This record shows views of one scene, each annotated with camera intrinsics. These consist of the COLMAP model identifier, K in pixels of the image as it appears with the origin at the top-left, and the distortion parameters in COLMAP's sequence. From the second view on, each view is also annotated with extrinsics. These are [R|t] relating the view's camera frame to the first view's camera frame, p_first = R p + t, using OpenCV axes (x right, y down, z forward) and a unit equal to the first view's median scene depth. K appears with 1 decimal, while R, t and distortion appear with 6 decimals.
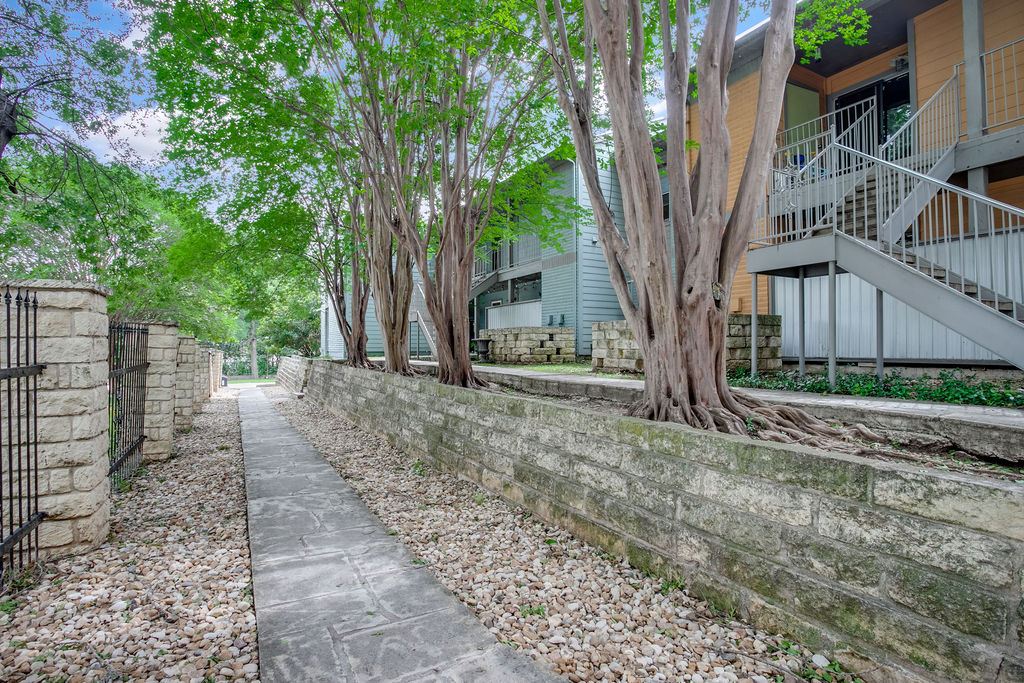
lens RADIAL K [[516.7, 0, 512.9], [0, 516.7, 341.2], [0, 0, 1]] dist [-0.054805, 0.010481]
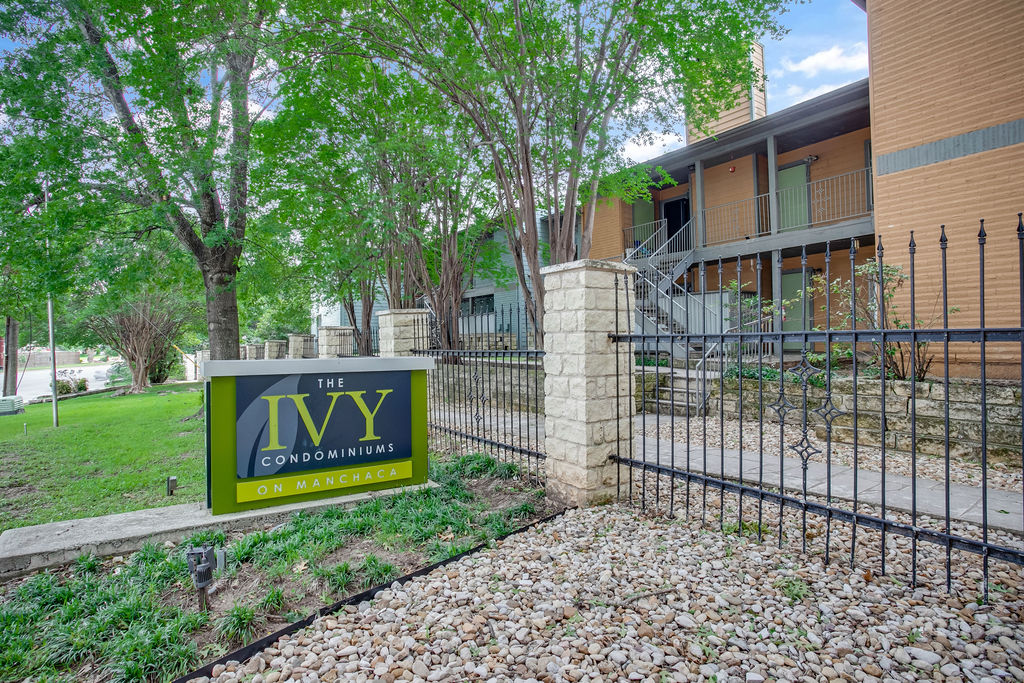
lens RADIAL K [[516.7, 0, 511.2], [0, 516.7, 345.3], [0, 0, 1]] dist [-0.054805, 0.010481]
pose [[0.992669, -0.008769, 0.120546, -0.071944], [0.008257, 0.999955, 0.004748, 0.003018], [-0.120582, -0.003718, 0.992696, -0.436660]]
